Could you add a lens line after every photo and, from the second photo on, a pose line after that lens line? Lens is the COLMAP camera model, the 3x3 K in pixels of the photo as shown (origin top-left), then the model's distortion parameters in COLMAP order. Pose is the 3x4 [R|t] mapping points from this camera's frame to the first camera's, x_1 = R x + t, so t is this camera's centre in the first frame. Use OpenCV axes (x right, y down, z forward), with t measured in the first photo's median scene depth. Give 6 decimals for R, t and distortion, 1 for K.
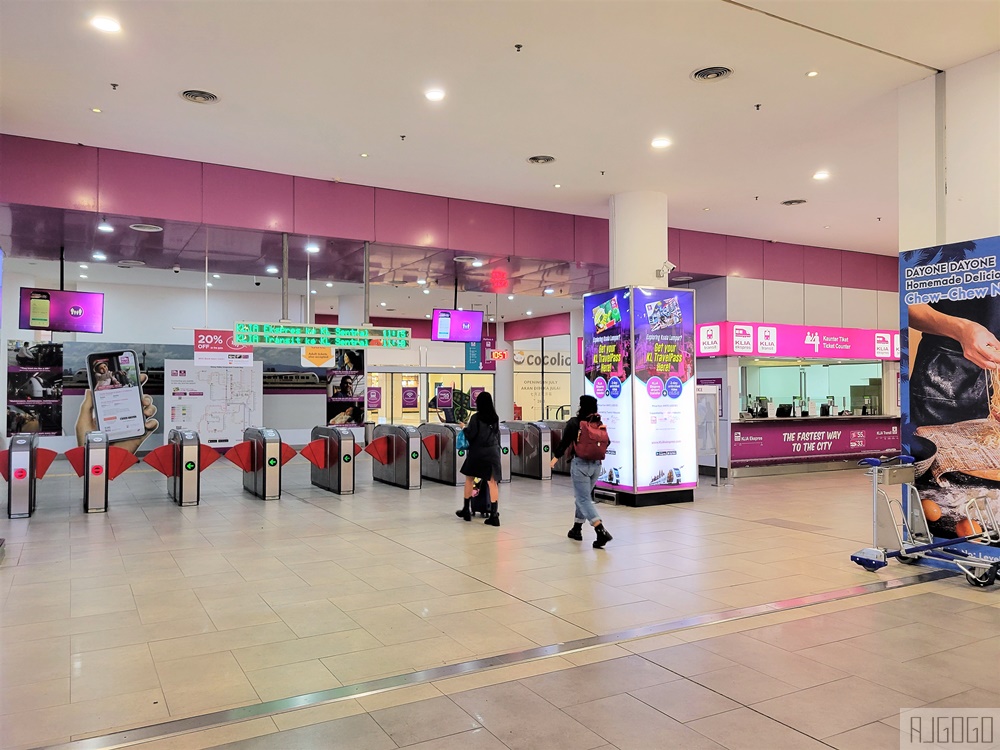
lens RADIAL K [[747.7, 0, 500.0], [0, 747.7, 375.0], [0, 0, 1]] dist [0.031187, -0.004658]
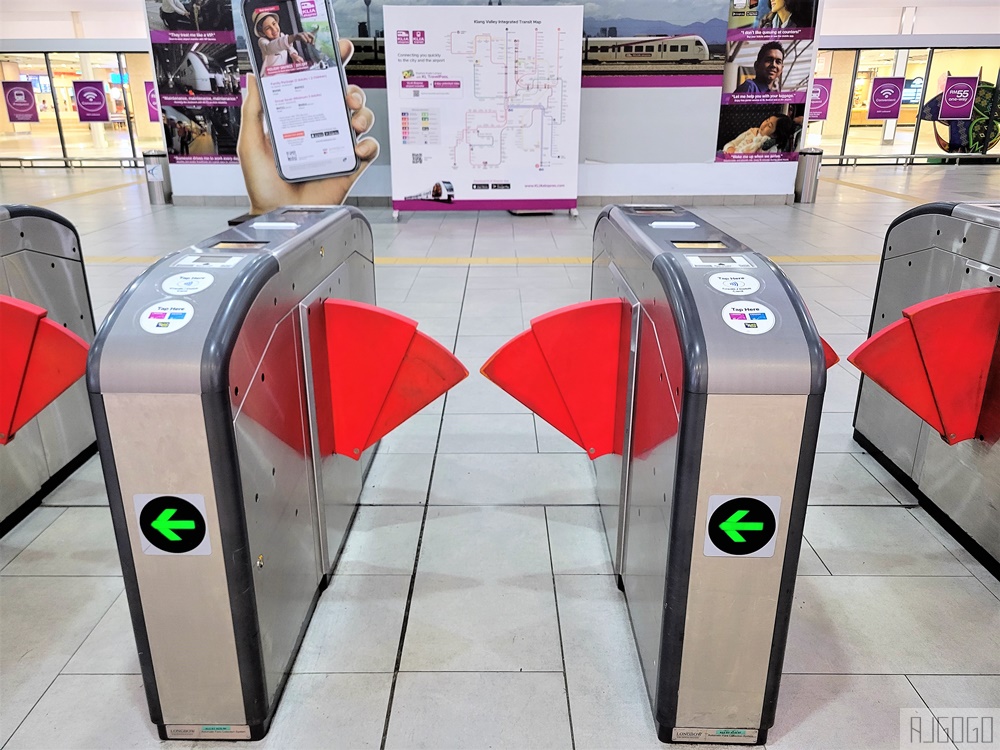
lens RADIAL K [[747.7, 0, 500.0], [0, 747.7, 375.0], [0, 0, 1]] dist [0.031187, -0.004658]
pose [[0.868770, 0.168292, -0.465743, -0.123898], [0.012144, 0.932962, 0.359770, 0.027353], [0.495067, -0.318213, 0.808486, 0.593261]]
